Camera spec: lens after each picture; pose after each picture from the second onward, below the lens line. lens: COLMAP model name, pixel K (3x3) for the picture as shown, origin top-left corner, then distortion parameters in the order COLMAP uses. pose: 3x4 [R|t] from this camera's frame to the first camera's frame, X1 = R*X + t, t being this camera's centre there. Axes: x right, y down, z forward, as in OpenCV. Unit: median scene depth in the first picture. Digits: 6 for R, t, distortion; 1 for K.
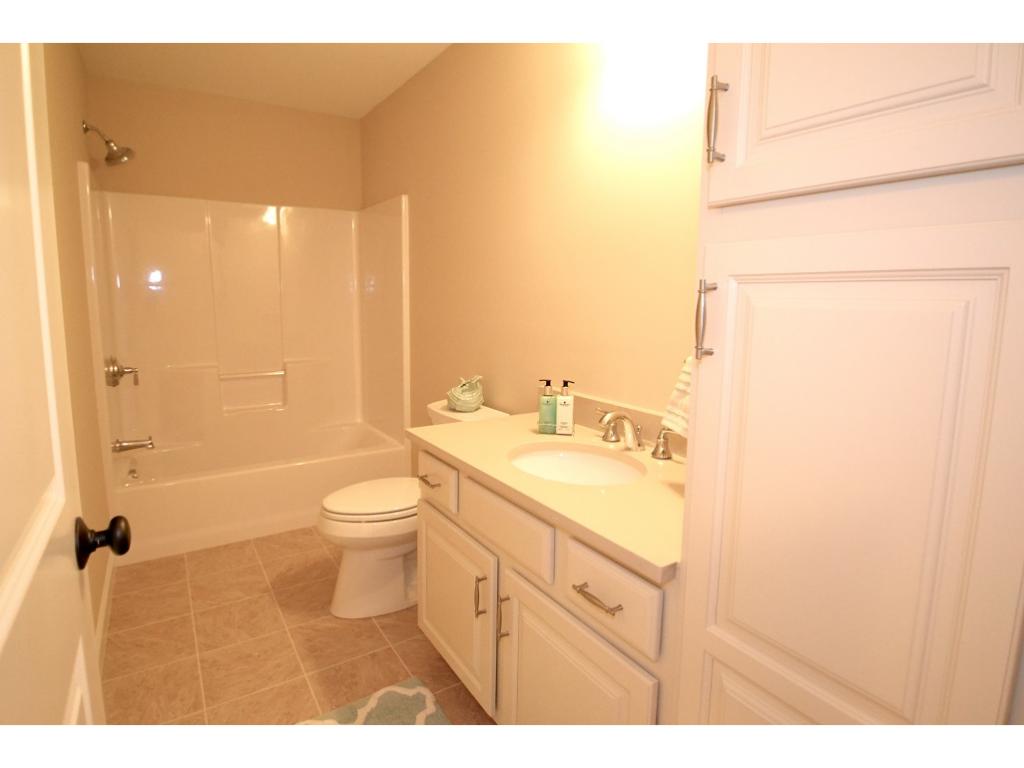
lens RADIAL K [[570.4, 0, 488.8], [0, 570.4, 366.2], [0, 0, 1]] dist [0.006271, -0.000870]
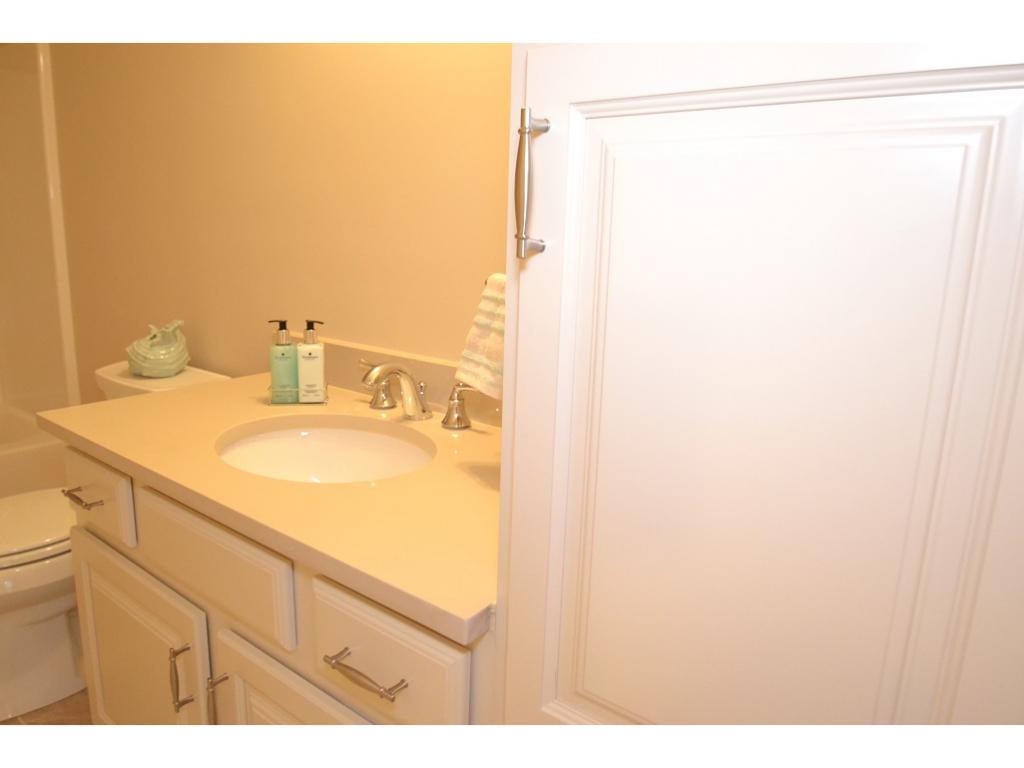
lens RADIAL K [[716.3, 0, 511.5], [0, 716.3, 380.6], [0, 0, 1]] dist [-0.021467, 0.001788]
pose [[0.927086, -0.063813, 0.369377, 0.051078], [0.026401, 0.994072, 0.105470, 0.016382], [-0.373918, -0.088028, 0.923275, 0.189283]]
